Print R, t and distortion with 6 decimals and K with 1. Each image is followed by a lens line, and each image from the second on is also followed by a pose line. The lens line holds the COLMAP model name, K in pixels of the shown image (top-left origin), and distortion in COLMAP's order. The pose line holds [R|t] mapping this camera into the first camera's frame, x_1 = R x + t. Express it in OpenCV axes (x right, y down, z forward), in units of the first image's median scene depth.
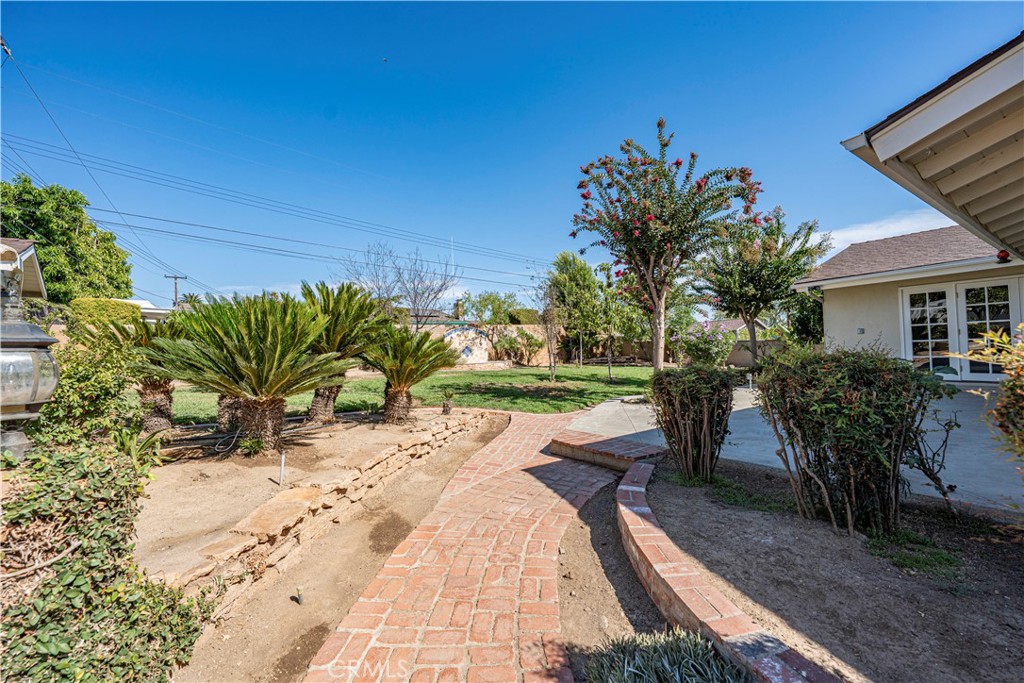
lens RADIAL K [[405.3, 0, 512.0], [0, 405.3, 341.5], [0, 0, 1]] dist [0.002288, 0.000156]
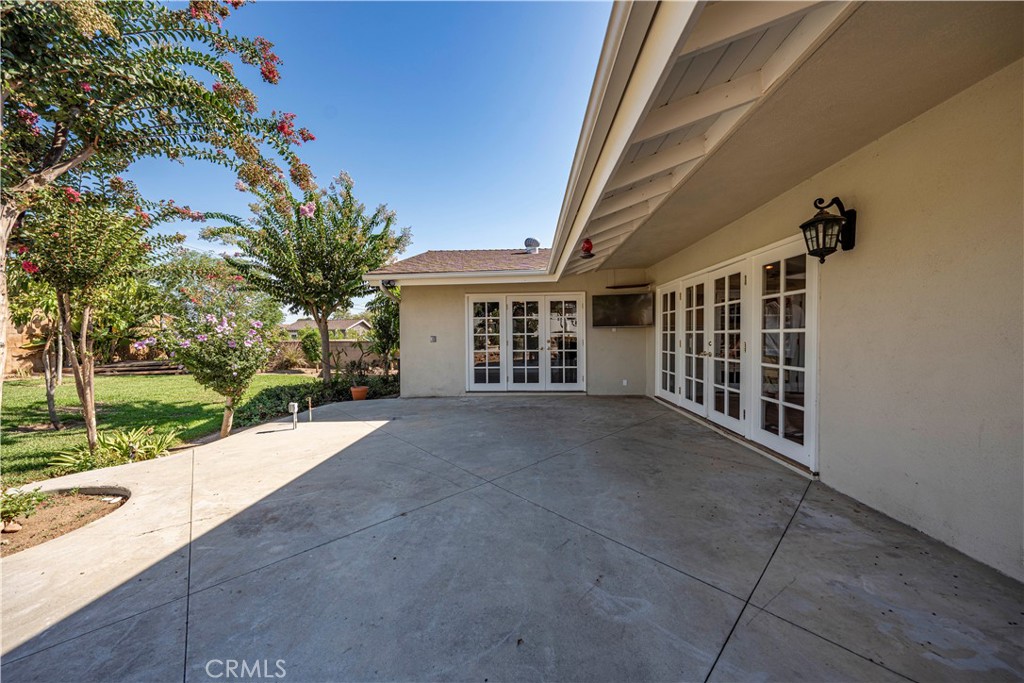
lens RADIAL K [[339.5, 0, 512.0], [0, 339.5, 341.5], [0, 0, 1]] dist [-0.001257, 0.000004]
pose [[0.597398, 0.016296, 0.801779, 0.159516], [-0.025230, 0.999681, -0.001520, -0.010072], [-0.801548, -0.019320, 0.597618, 0.180964]]
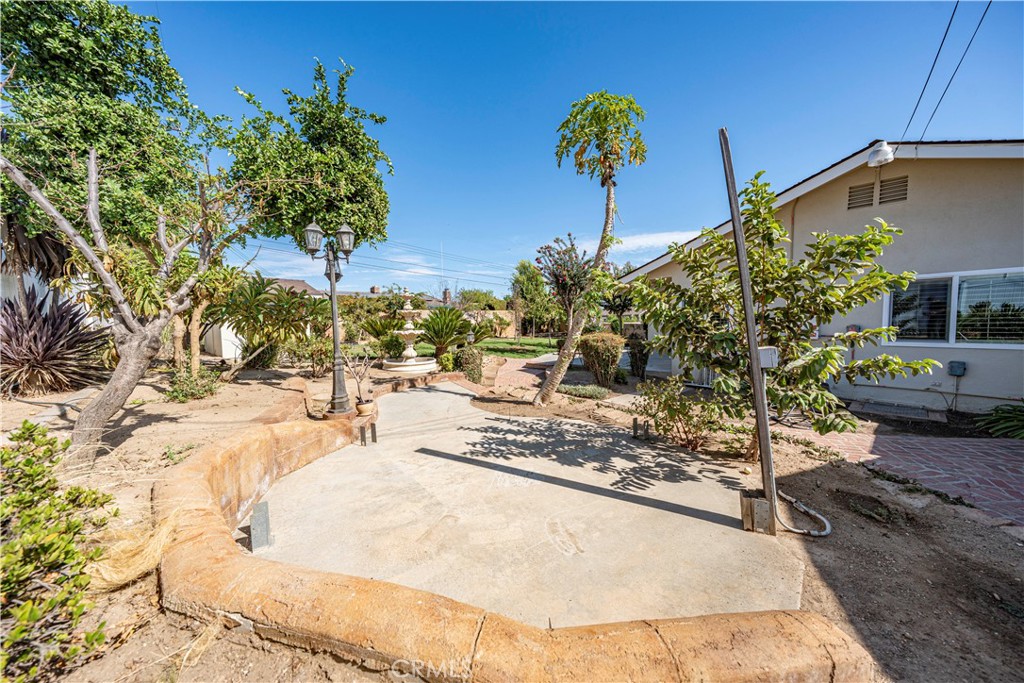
lens RADIAL K [[339.5, 0, 512.0], [0, 339.5, 341.5], [0, 0, 1]] dist [-0.001257, 0.000004]
pose [[0.993748, 0.012527, 0.110945, -0.060902], [-0.020546, 0.997234, 0.071435, -0.018461], [-0.109743, -0.073267, 0.991256, -0.314517]]
